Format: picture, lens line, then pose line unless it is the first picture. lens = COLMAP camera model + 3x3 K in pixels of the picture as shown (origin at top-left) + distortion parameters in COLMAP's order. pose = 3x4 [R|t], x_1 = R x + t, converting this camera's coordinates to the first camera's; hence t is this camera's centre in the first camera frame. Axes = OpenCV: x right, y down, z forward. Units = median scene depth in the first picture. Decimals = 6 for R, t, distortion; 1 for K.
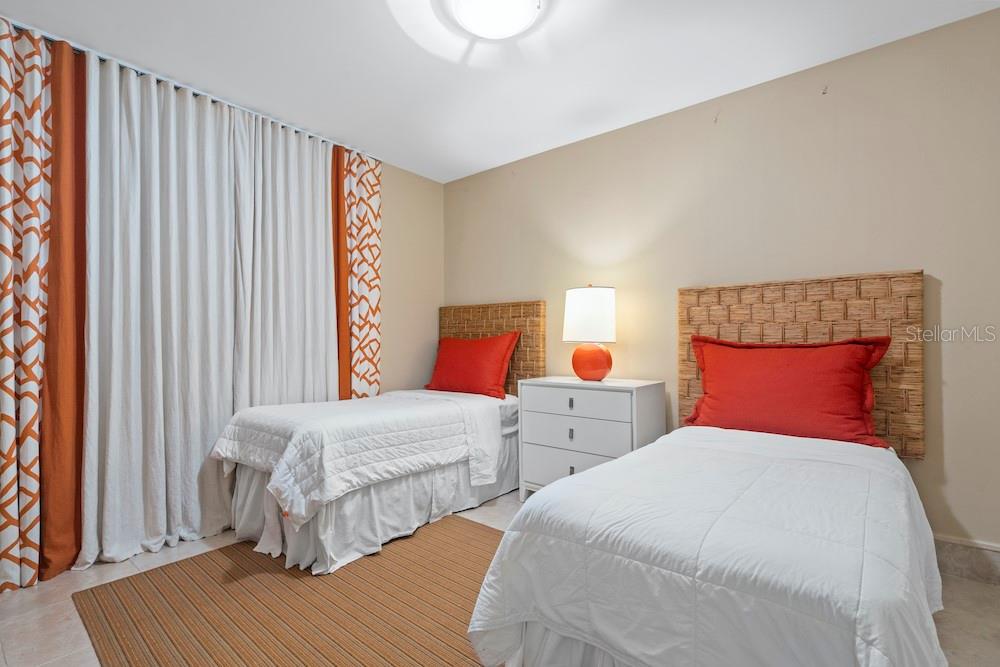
lens RADIAL K [[447.7, 0, 499.9], [0, 447.7, 338.2], [0, 0, 1]] dist [-0.003680, 0.001661]
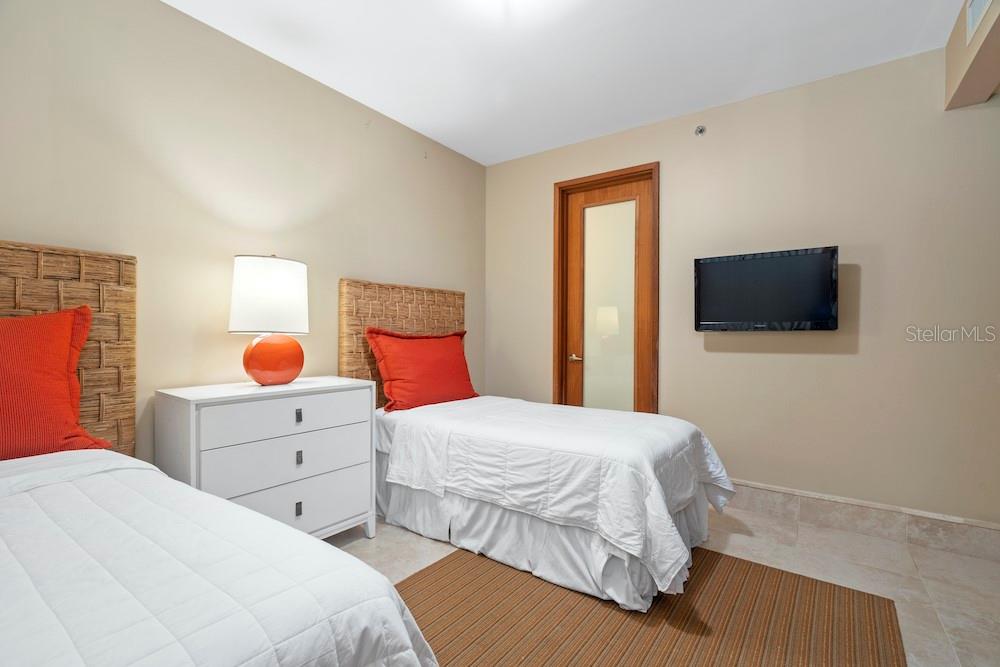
lens RADIAL K [[447.7, 0, 500.0], [0, 447.7, 335.9], [0, 0, 1]] dist [-0.003680, 0.001661]
pose [[-0.049926, -0.000429, 0.998753, -0.567425], [-0.011418, 0.999935, -0.000141, 0.009747], [-0.998688, -0.011410, -0.049927, 0.681563]]
